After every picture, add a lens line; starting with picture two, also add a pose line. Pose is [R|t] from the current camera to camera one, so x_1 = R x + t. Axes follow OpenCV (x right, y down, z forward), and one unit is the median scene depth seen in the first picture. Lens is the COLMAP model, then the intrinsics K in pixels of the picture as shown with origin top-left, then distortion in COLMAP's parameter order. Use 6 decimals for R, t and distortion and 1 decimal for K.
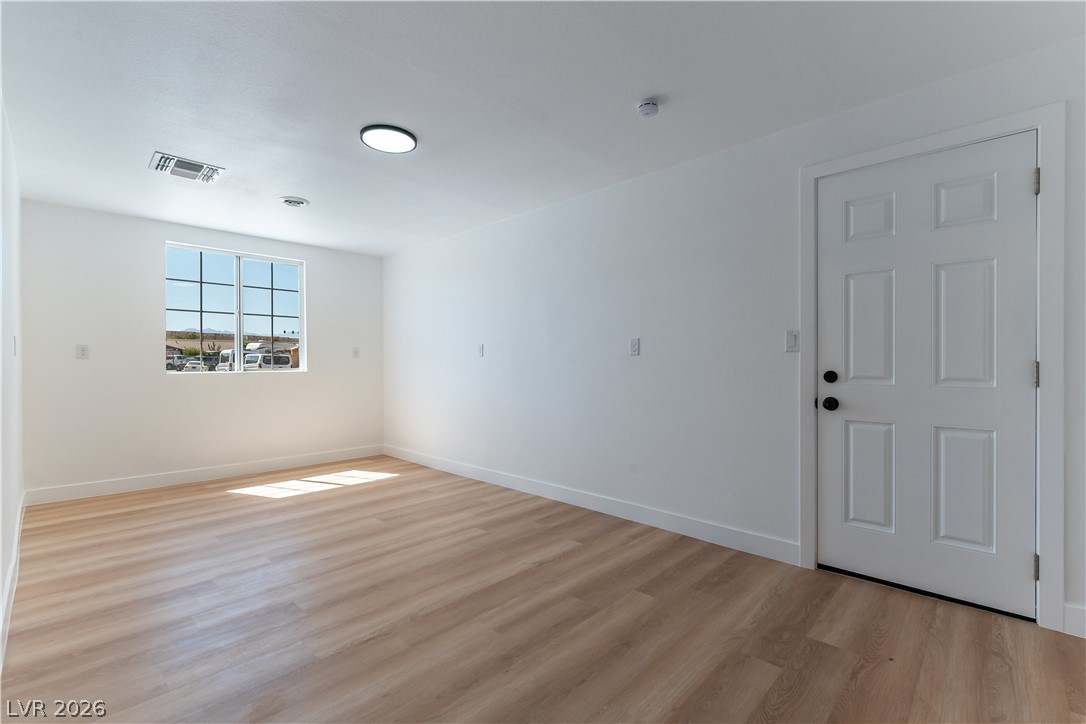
lens RADIAL K [[481.0, 0, 553.0], [0, 481.0, 363.8], [0, 0, 1]] dist [-0.000924, 0.000258]
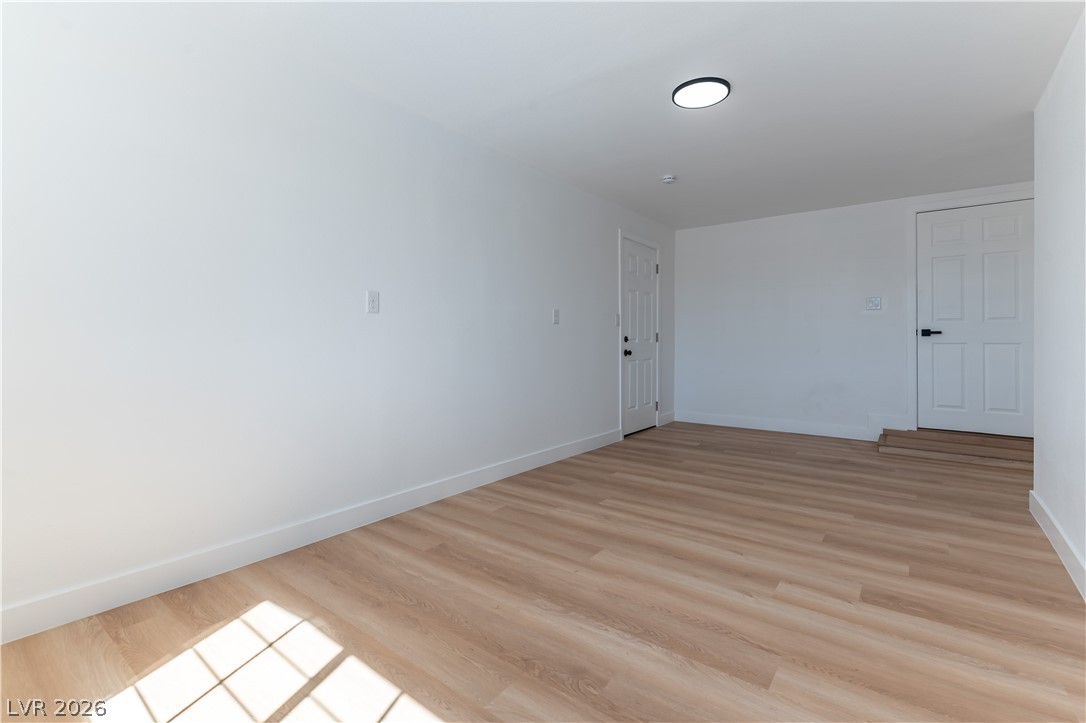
lens RADIAL K [[481.0, 0, 553.1], [0, 481.0, 356.9], [0, 0, 1]] dist [-0.000924, 0.000258]
pose [[-0.103406, -0.031906, 0.994127, -1.057055], [0.001740, 0.999478, 0.032259, 0.027612], [-0.994638, 0.005066, -0.103296, 1.172337]]
